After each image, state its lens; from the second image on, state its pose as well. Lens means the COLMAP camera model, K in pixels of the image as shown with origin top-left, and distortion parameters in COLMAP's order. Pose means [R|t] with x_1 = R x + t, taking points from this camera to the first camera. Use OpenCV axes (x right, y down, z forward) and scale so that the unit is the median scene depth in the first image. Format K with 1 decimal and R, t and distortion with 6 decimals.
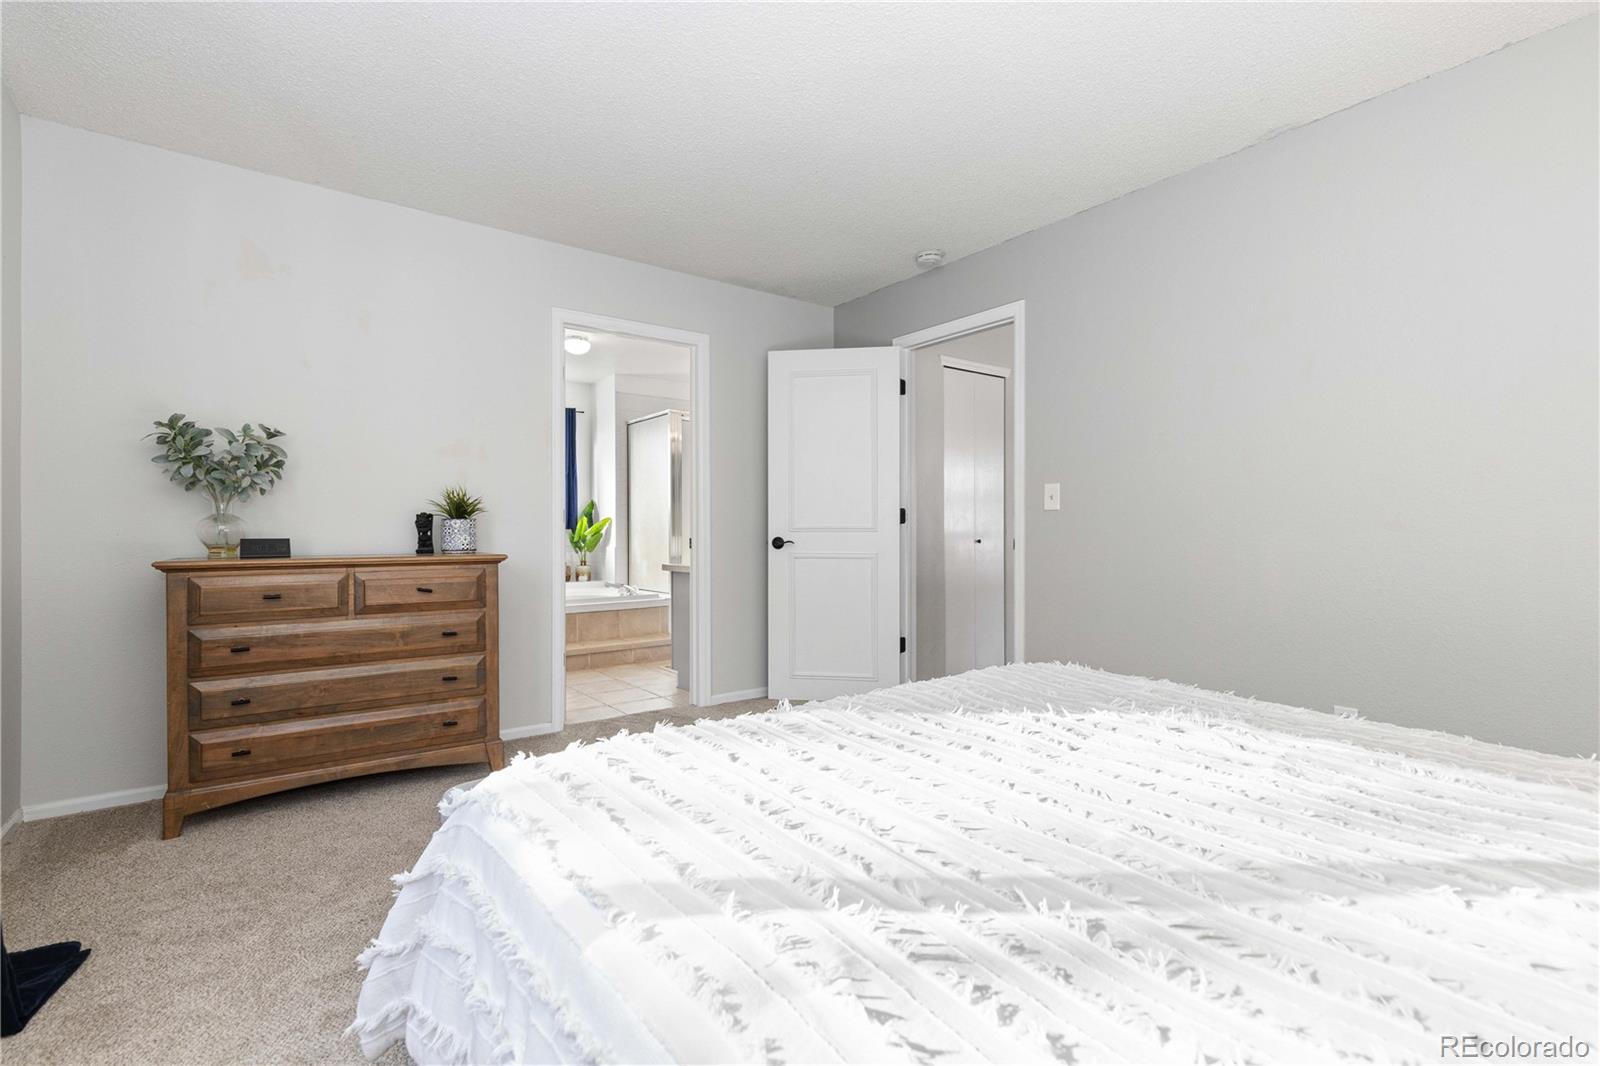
lens RADIAL K [[730.6, 0, 792.5], [0, 730.6, 533.4], [0, 0, 1]] dist [0.009611, -0.000734]
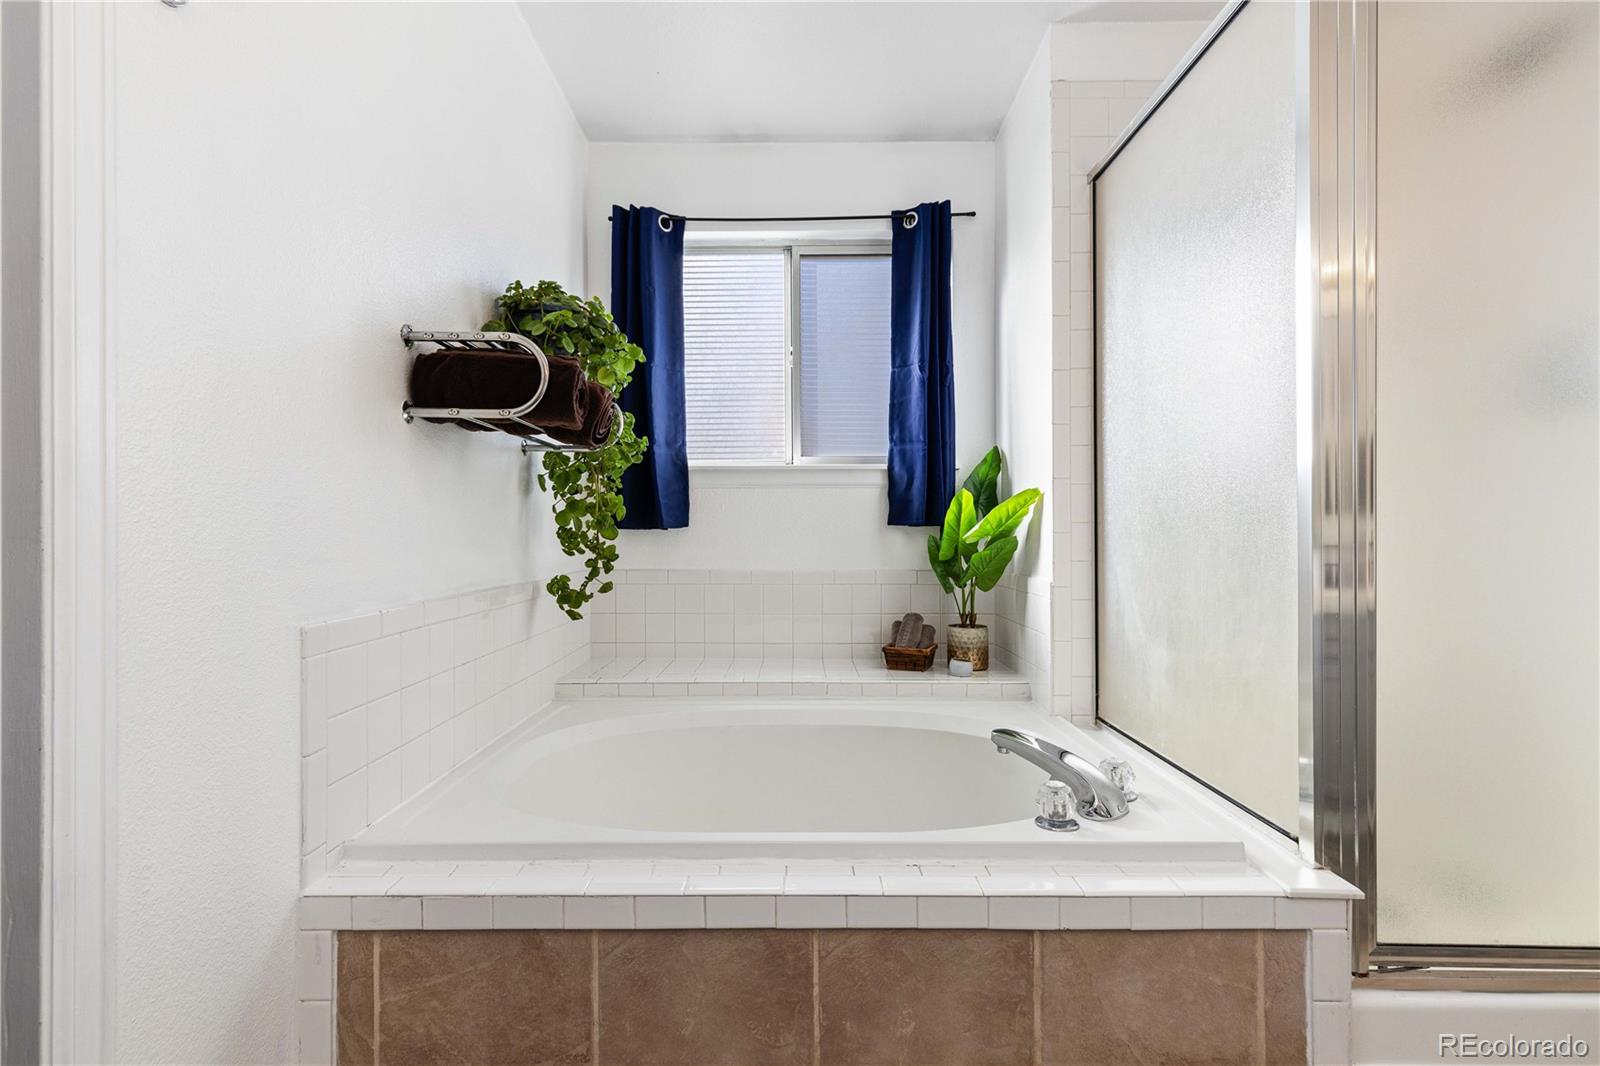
lens RADIAL K [[730.6, 0, 792.5], [0, 730.6, 533.4], [0, 0, 1]] dist [0.009611, -0.000734]
pose [[0.799260, -0.005132, -0.600963, -0.139500], [0.001908, 0.999980, -0.006001, -0.000066], [0.600982, 0.003650, 0.799254, 0.664485]]
